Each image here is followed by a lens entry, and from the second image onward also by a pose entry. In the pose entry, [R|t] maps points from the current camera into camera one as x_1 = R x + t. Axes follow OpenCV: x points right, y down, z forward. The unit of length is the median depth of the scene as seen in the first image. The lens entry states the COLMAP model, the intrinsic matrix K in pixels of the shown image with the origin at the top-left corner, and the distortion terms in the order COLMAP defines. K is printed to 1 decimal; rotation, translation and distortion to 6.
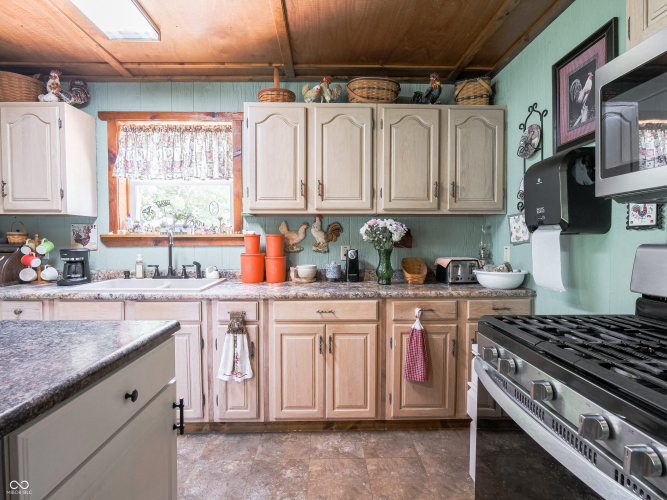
lens RADIAL K [[329.3, 0, 329.4], [0, 329.3, 249.2], [0, 0, 1]] dist [-0.013346, -0.004778]
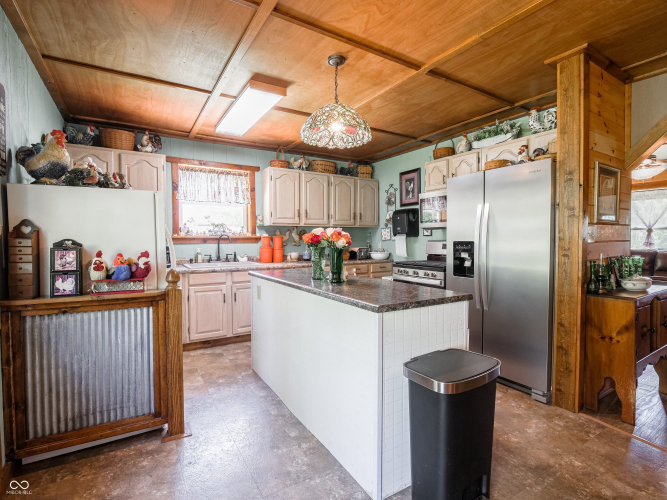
lens RADIAL K [[329.3, 0, 335.4], [0, 329.3, 245.7], [0, 0, 1]] dist [-0.013346, -0.004778]
pose [[0.860020, -0.013134, 0.510092, -0.888731], [0.014693, 0.999892, 0.000974, 0.011977], [-0.510049, 0.006657, 0.860120, -0.807078]]
